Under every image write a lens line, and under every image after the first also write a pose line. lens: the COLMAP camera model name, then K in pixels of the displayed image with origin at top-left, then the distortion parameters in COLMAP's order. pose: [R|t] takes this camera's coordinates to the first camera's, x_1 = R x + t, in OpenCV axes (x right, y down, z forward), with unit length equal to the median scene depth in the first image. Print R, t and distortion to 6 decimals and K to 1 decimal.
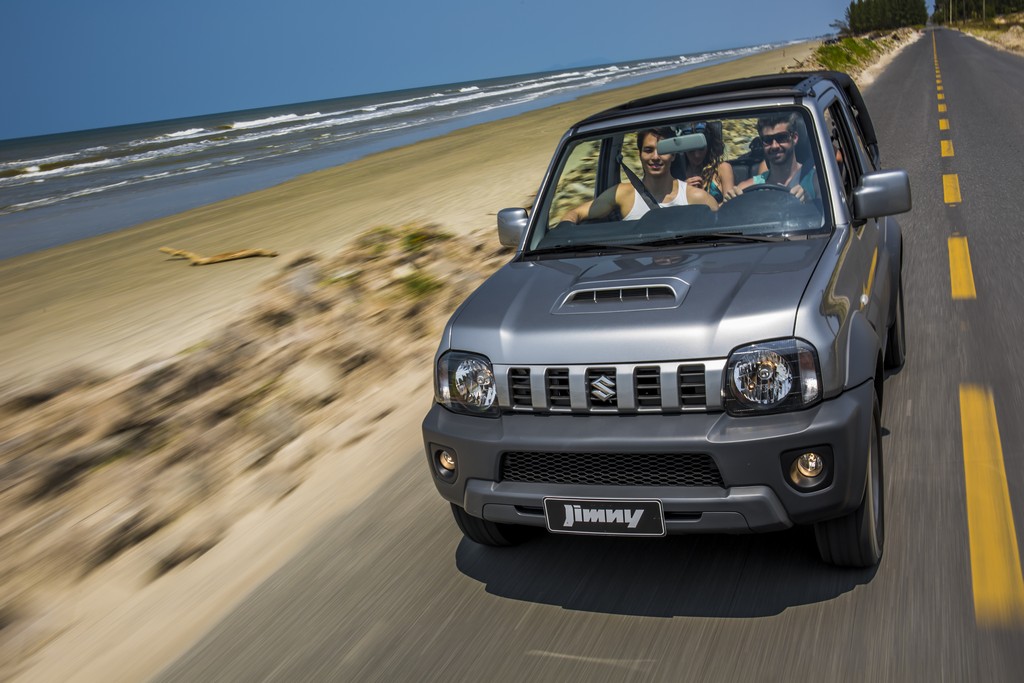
lens RADIAL K [[974.3, 0, 528.4], [0, 974.3, 342.2], [0, 0, 1]] dist [-0.000631, 0.000801]
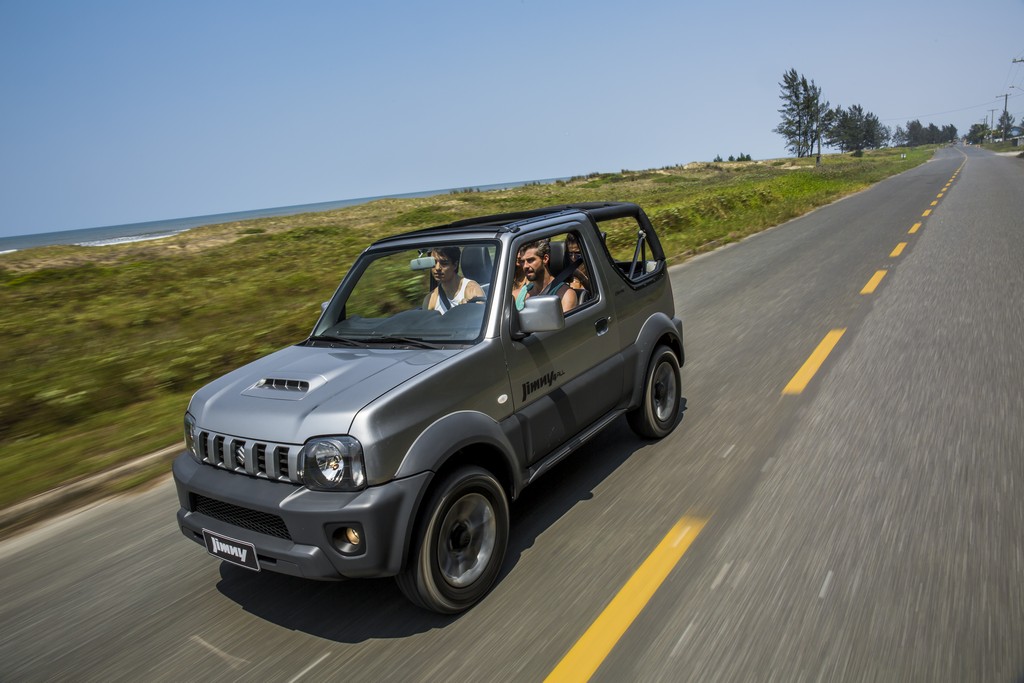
lens RADIAL K [[697.2, 0, 512.0], [0, 697.2, 341.5], [0, 0, 1]] dist [-0.082176, 0.001146]
pose [[0.976763, 0.067684, -0.203353, 0.627094], [-0.072068, 0.997298, -0.014224, -0.123587], [0.201841, 0.028548, 0.979002, 0.140270]]
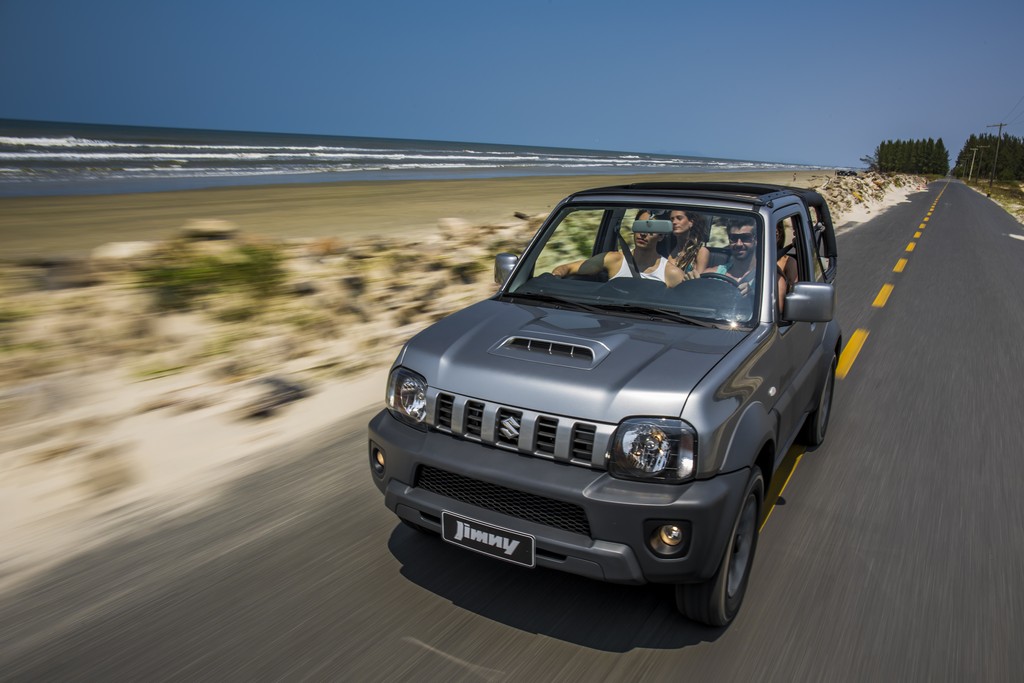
lens RADIAL K [[733.7, 0, 532.3], [0, 733.7, 352.7], [0, 0, 1]] dist [-0.086313, 0.000356]
pose [[0.977971, 0.191993, -0.081925, 0.155073], [-0.191280, 0.981396, 0.016542, -0.056768], [0.083577, -0.000507, 0.996501, 0.158302]]
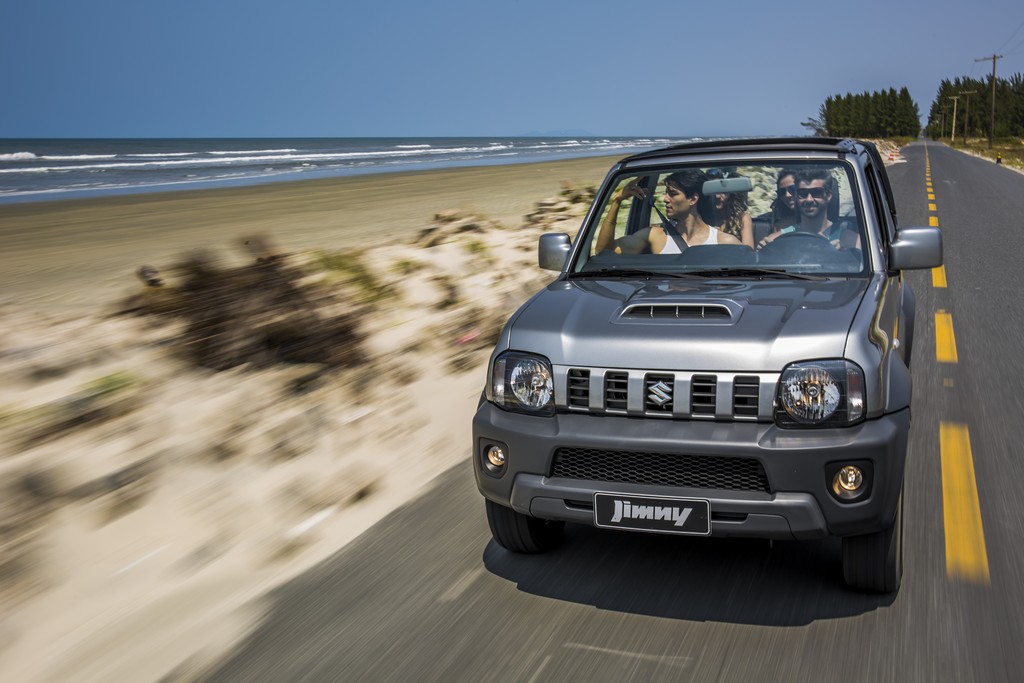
lens RADIAL K [[1059.6, 0, 512.0], [0, 1059.6, 341.5], [0, 0, 1]] dist [-0.007161, -0.021252]
pose [[0.994857, 0.094120, 0.037436, -0.132314], [-0.090945, 0.992718, -0.078990, 0.097271], [-0.044597, 0.075179, 0.996172, -0.147034]]
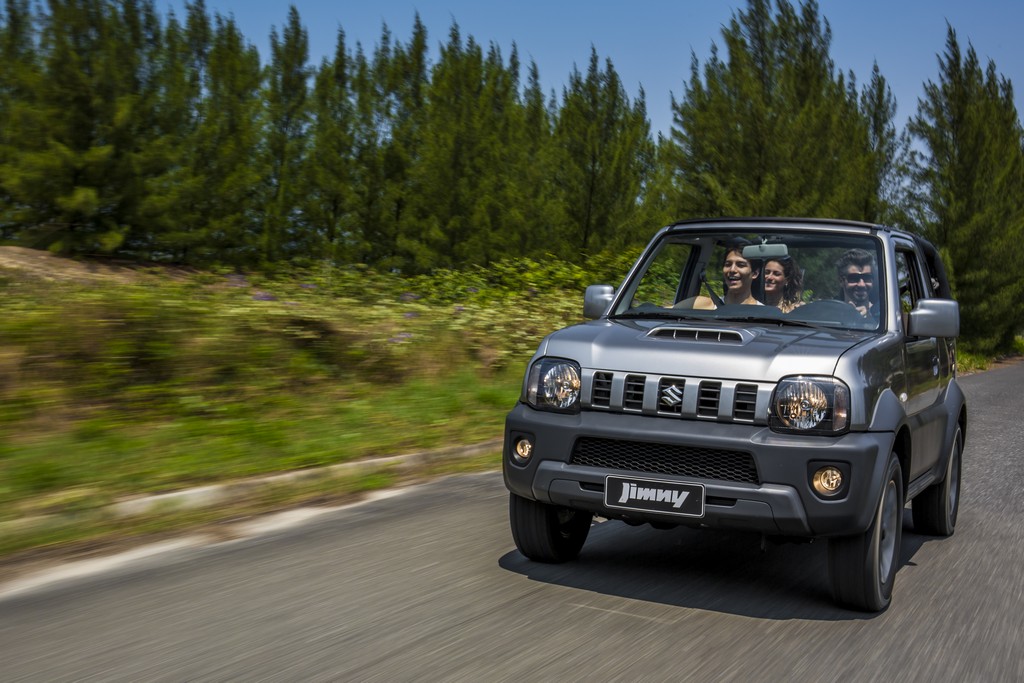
lens RADIAL K [[1370.1, 0, 463.3], [0, 1370.1, 341.4], [0, 0, 1]] dist [0.009166, -0.005070]
pose [[0.978234, 0.198178, -0.061516, -0.086487], [-0.206856, 0.954777, -0.213568, 0.402793], [0.016410, 0.221644, 0.974990, -0.689676]]
